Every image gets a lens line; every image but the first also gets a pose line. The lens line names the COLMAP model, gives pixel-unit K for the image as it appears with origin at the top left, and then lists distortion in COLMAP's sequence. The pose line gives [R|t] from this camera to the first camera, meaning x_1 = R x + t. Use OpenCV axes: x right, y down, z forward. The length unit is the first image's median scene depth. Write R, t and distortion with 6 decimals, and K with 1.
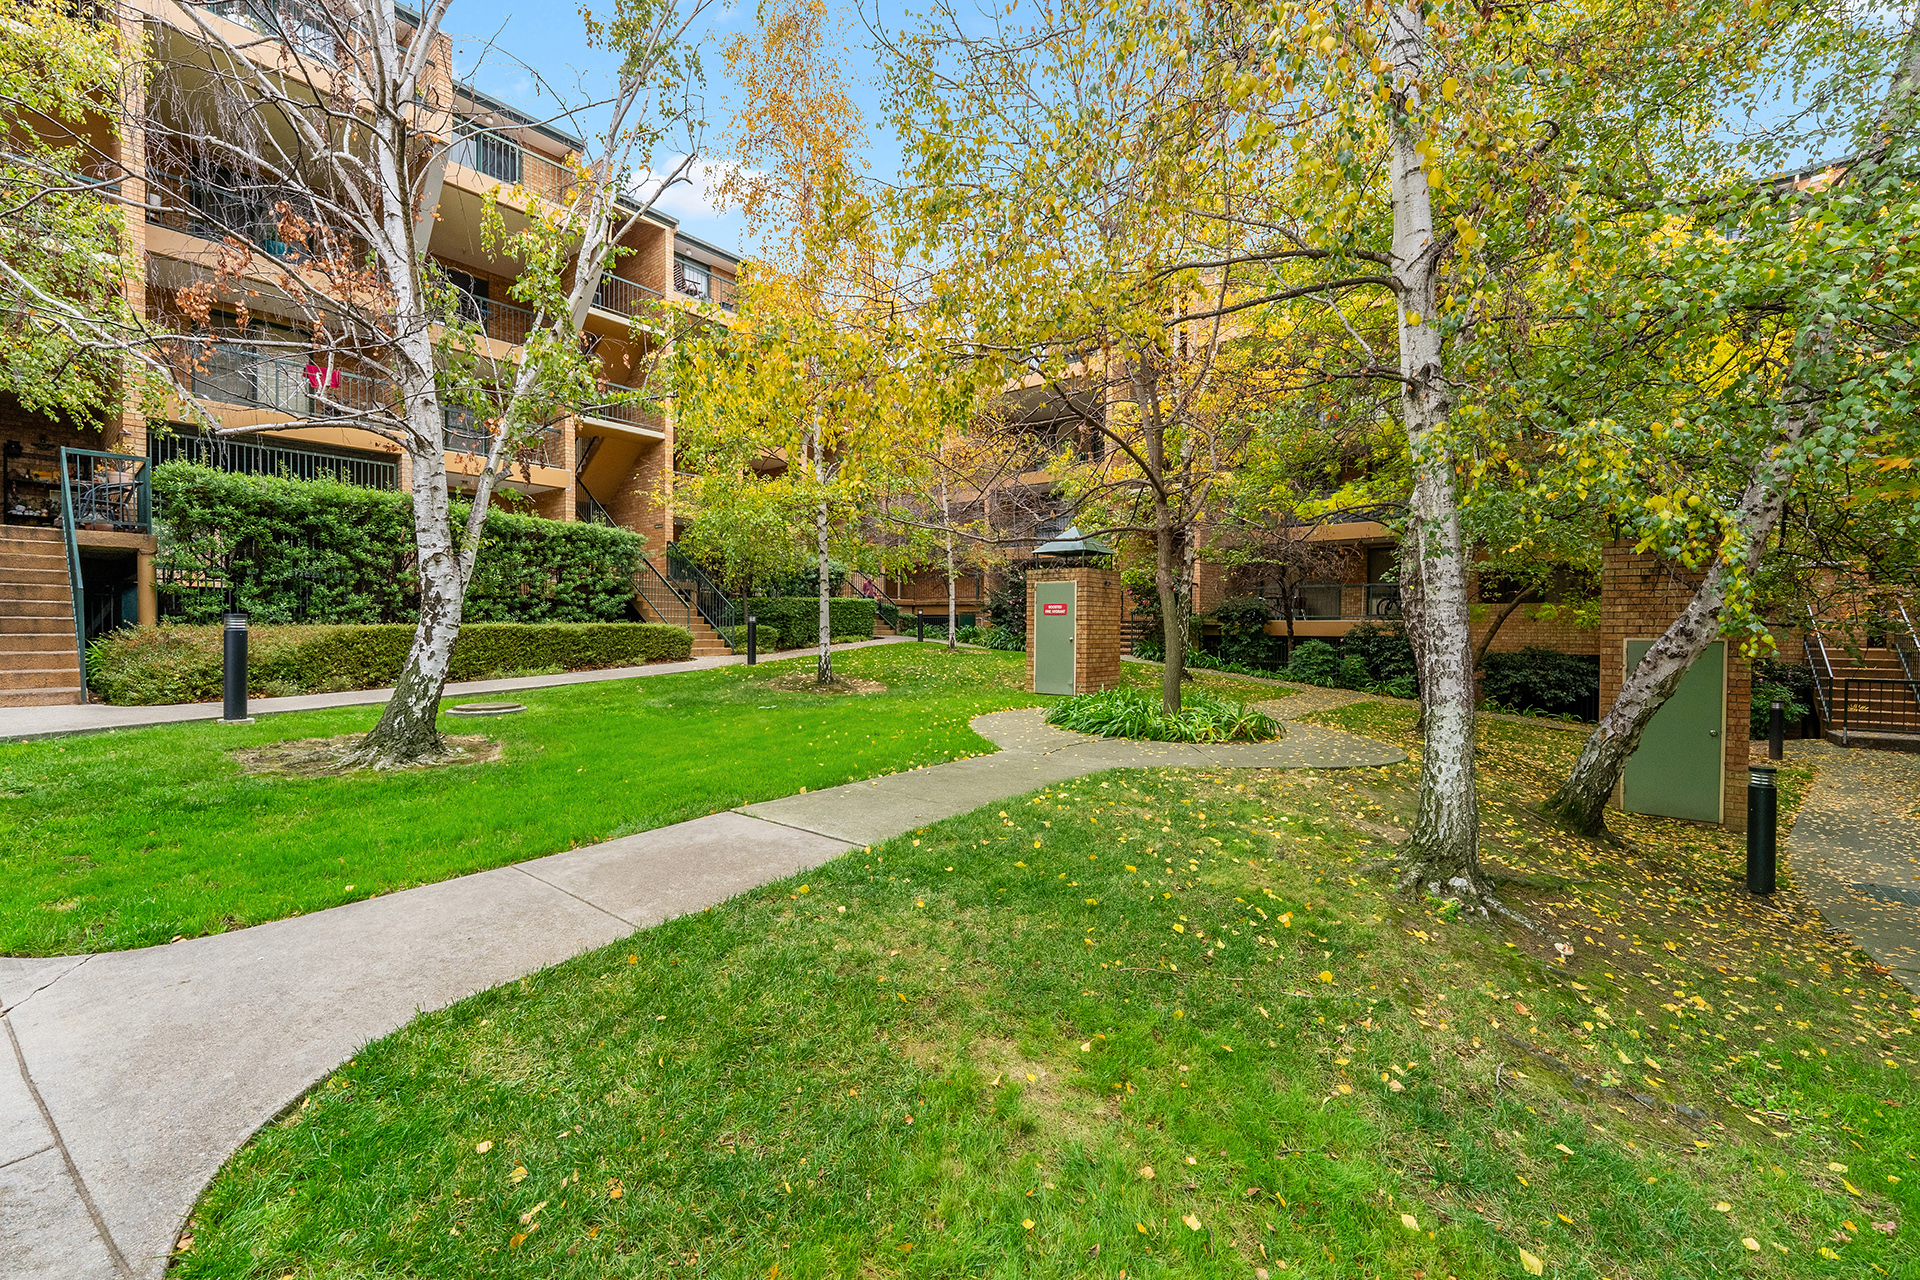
lens RADIAL K [[772.2, 0, 1027.7], [0, 772.2, 625.5], [0, 0, 1]] dist [-0.000699, -0.001820]
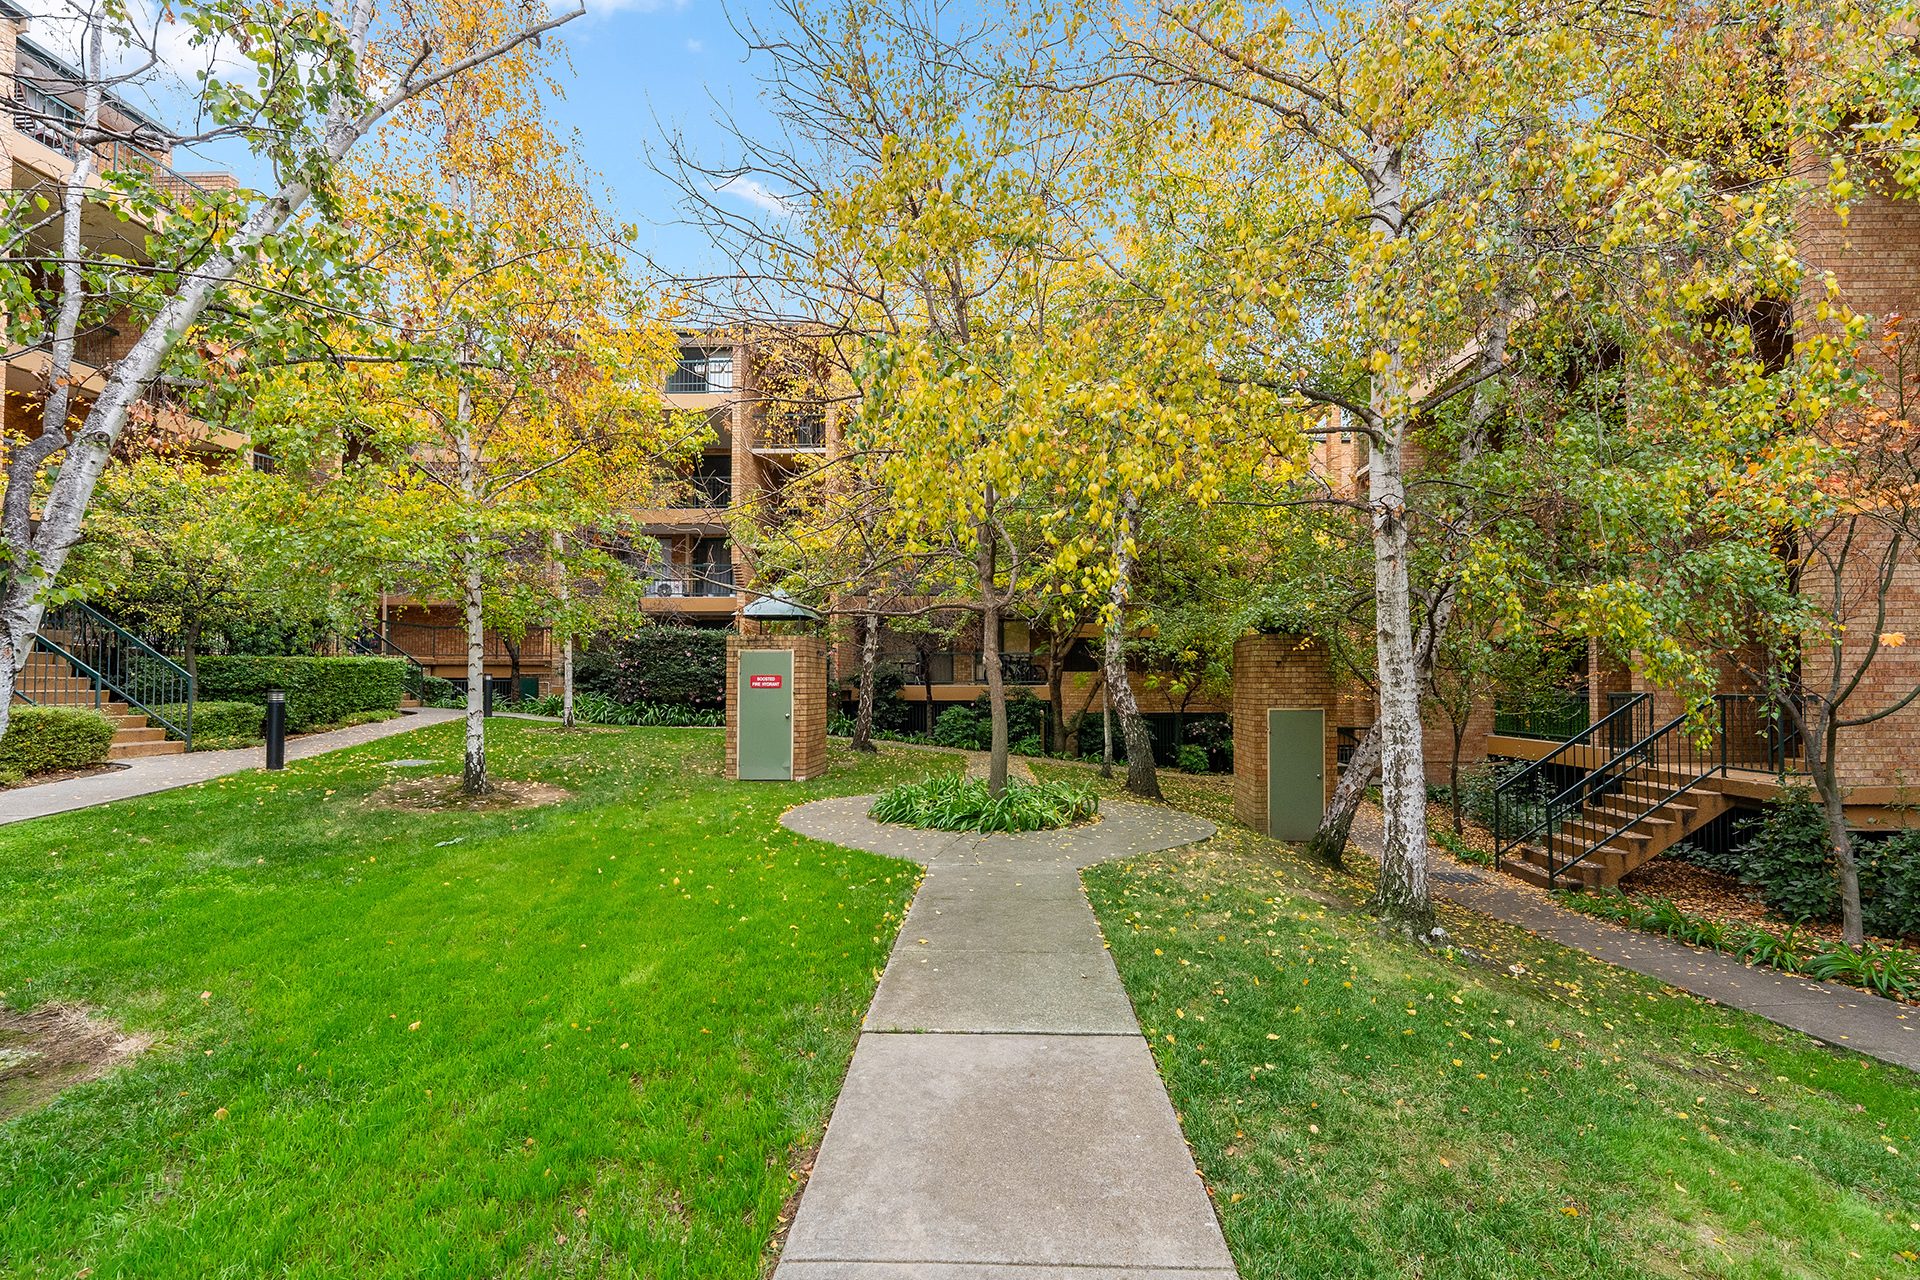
lens RADIAL K [[772.2, 0, 964.9], [0, 772.2, 648.4], [0, 0, 1]] dist [-0.000699, -0.001820]
pose [[0.809914, 0.019040, 0.586240, -0.749577], [0.000523, 0.999449, -0.033183, -0.074914], [-0.586549, 0.027182, 0.809458, 0.413902]]
